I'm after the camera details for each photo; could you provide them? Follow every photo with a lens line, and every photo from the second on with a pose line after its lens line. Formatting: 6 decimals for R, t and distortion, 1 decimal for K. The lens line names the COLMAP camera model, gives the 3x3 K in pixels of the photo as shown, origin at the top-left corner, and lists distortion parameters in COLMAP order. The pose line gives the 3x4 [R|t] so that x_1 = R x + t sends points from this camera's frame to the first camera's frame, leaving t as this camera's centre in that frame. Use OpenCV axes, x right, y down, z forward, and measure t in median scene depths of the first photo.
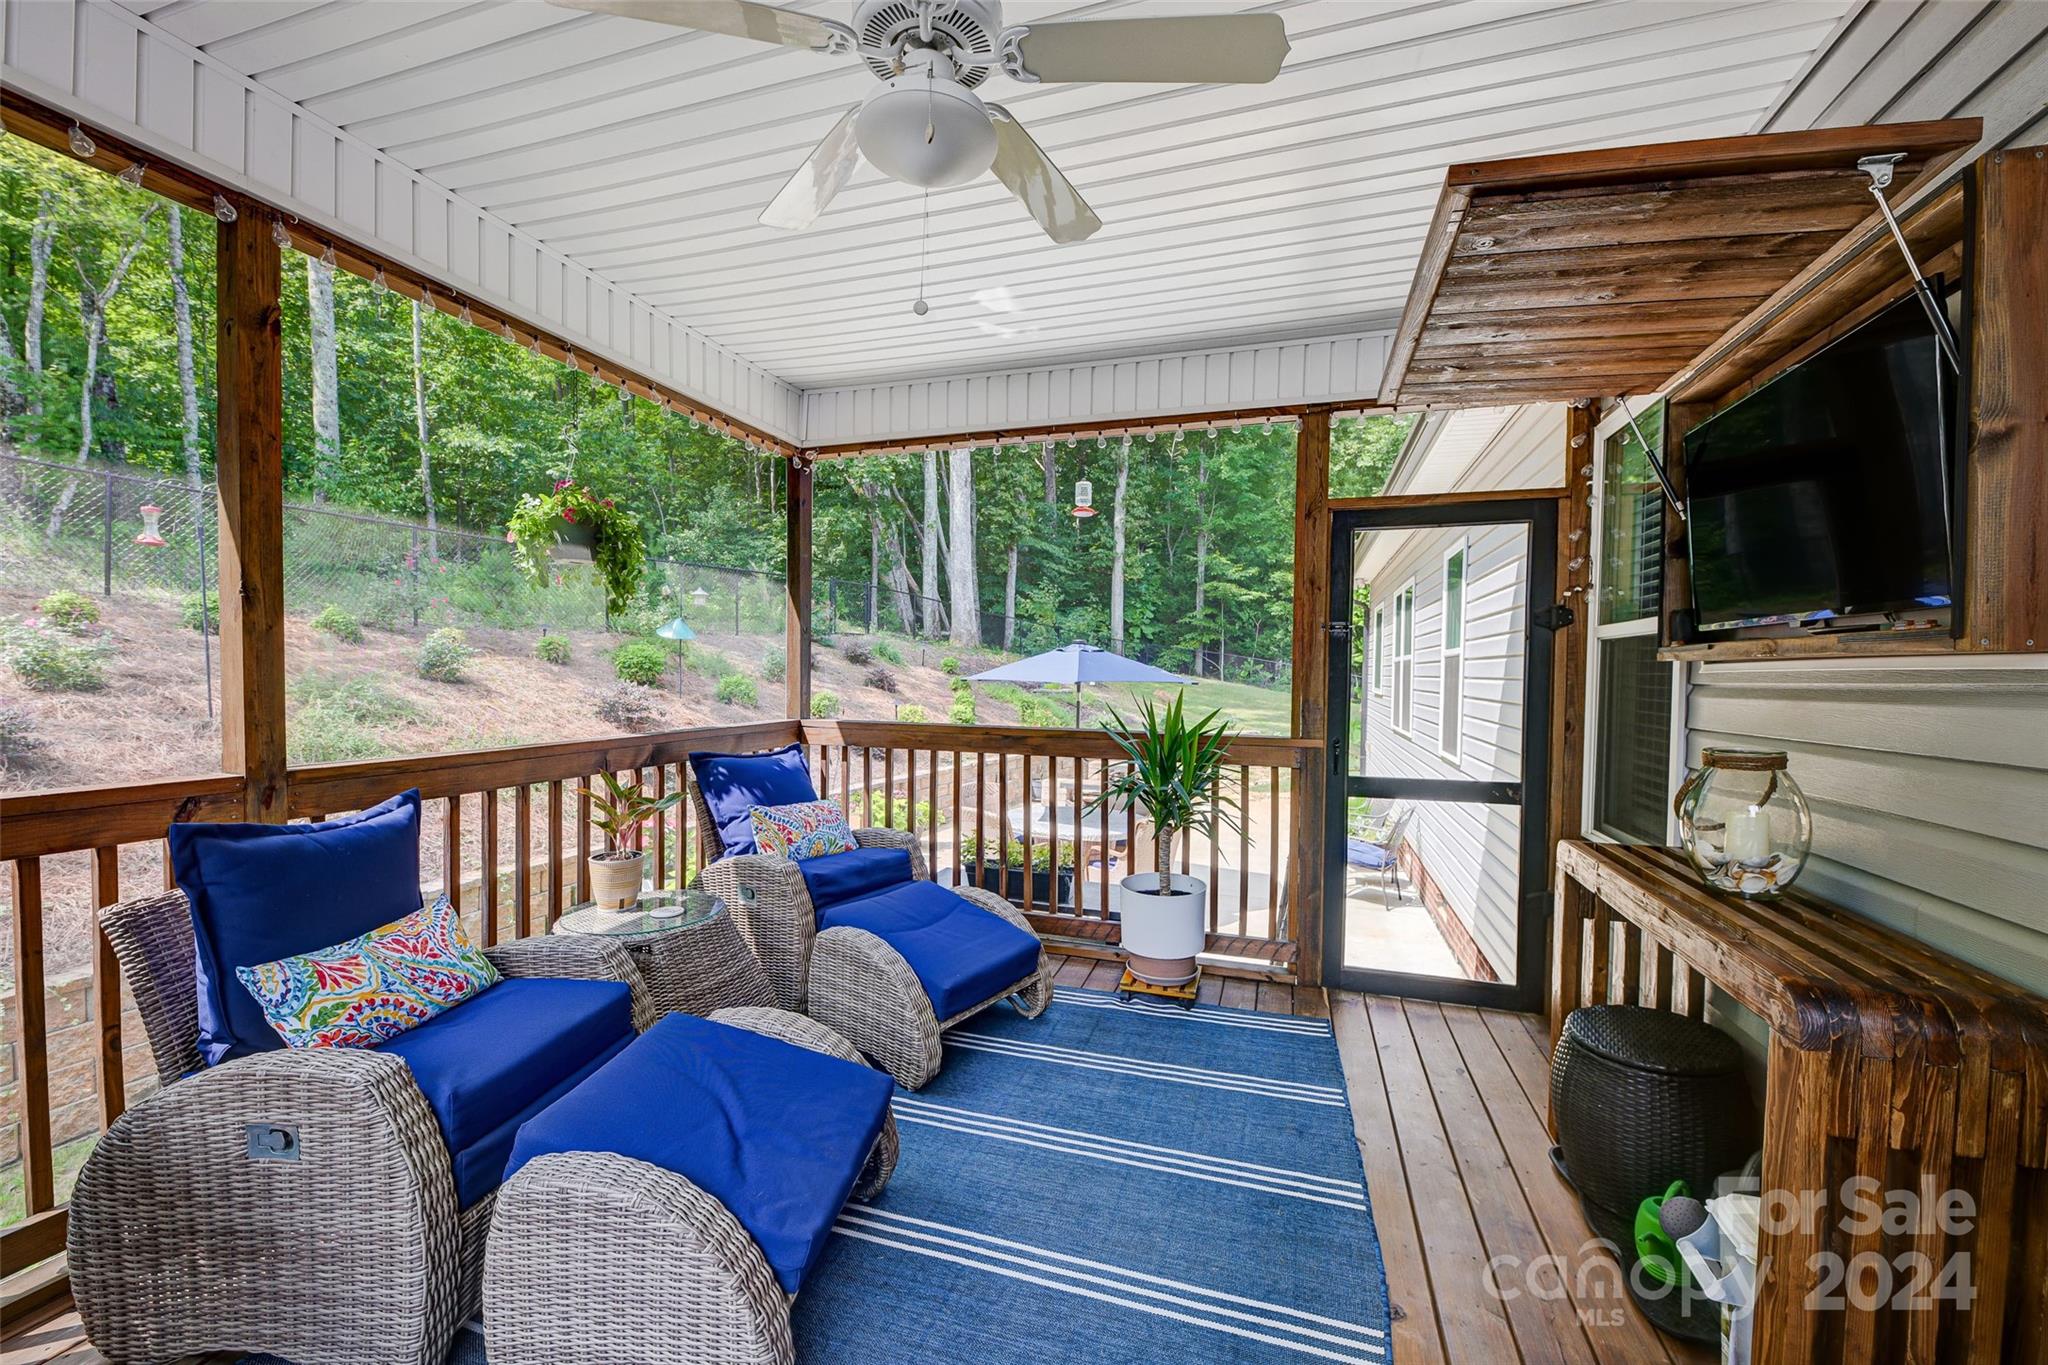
lens RADIAL K [[817.4, 0, 1039.3], [0, 817.4, 688.8], [0, 0, 1]] dist [0.000230, -0.002241]
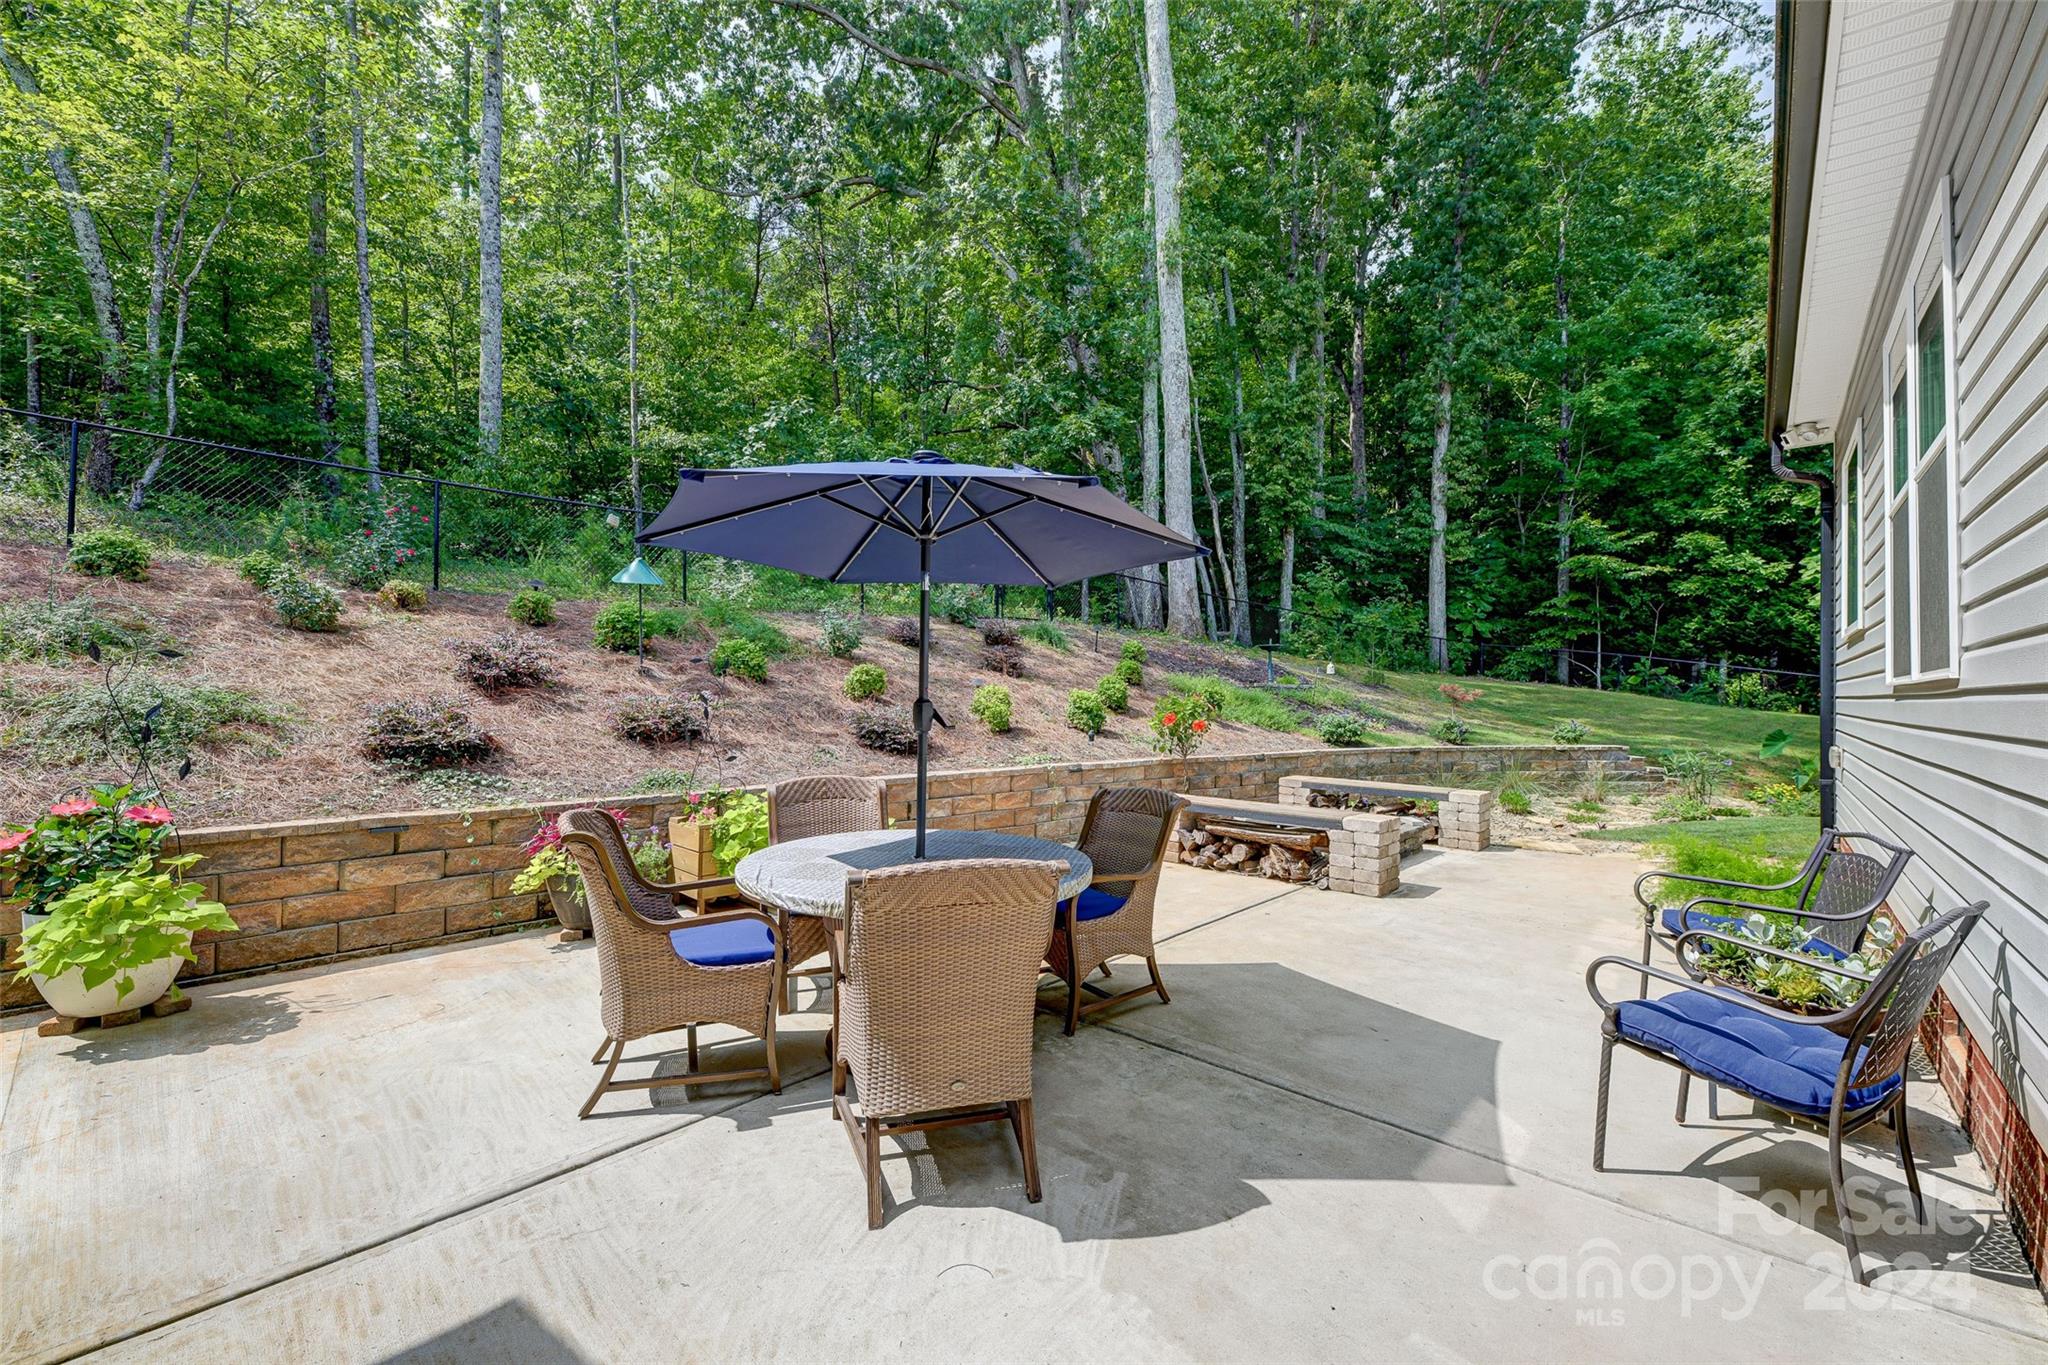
lens RADIAL K [[817.4, 0, 1018.6], [0, 817.4, 694.4], [0, 0, 1]] dist [0.000230, -0.002241]
pose [[0.910408, -0.005961, -0.413669, 0.053915], [-0.005538, 0.999631, -0.026593, 0.015863], [0.413675, 0.026502, 0.910039, 0.119497]]
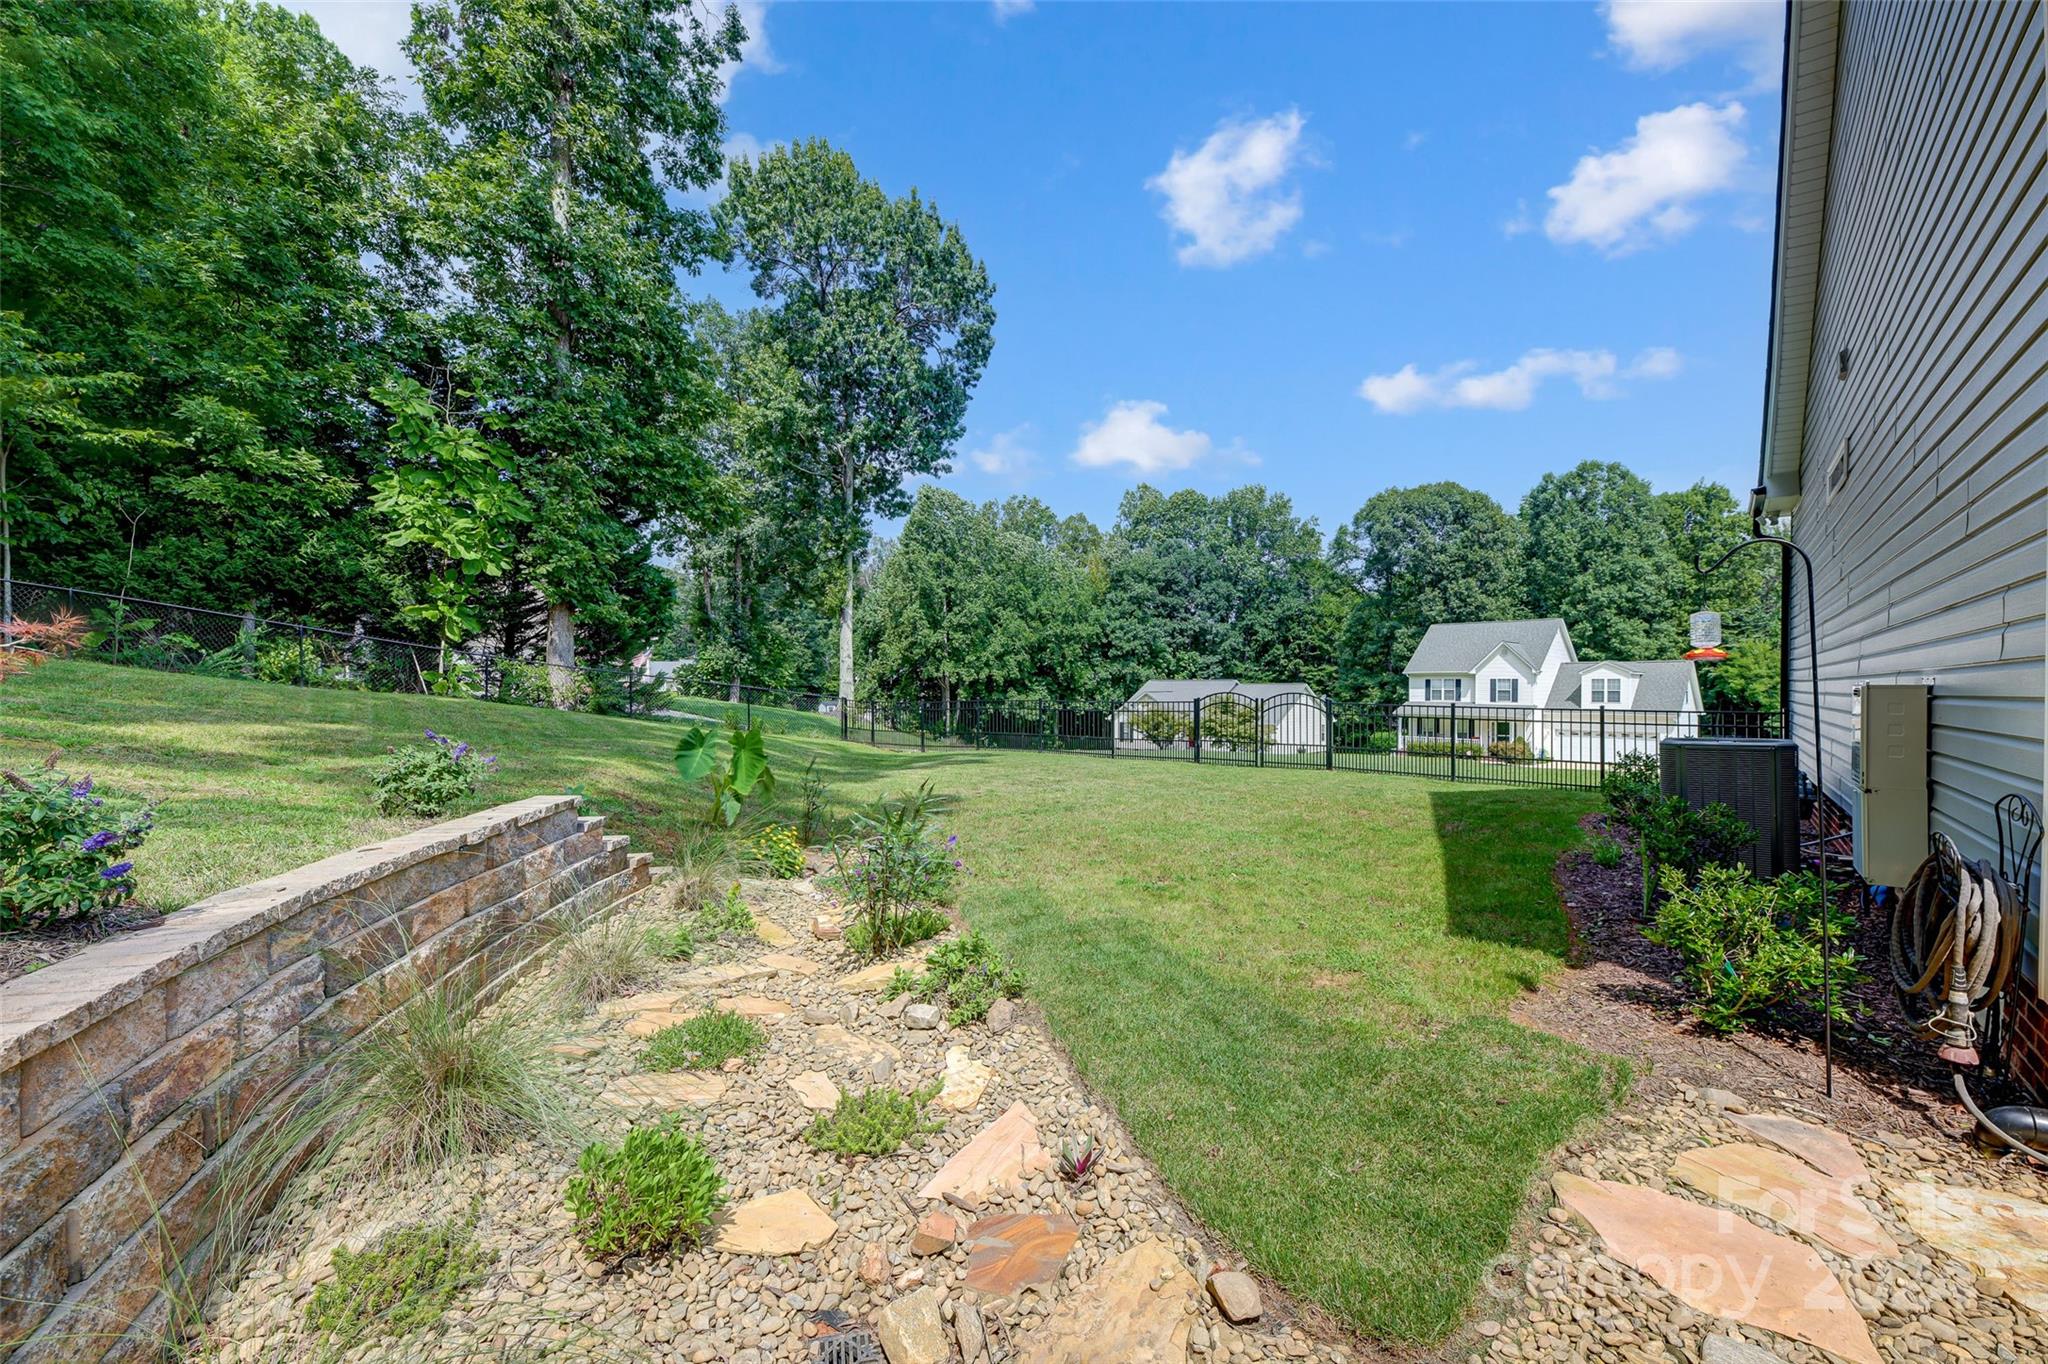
lens RADIAL K [[817.4, 0, 1031.2], [0, 817.4, 694.2], [0, 0, 1]] dist [0.000230, -0.002241]
pose [[0.368335, -0.026416, 0.929318, 0.052243], [0.011889, 0.999648, 0.023703, 0.003660], [-0.929617, 0.002318, 0.368519, 0.433022]]
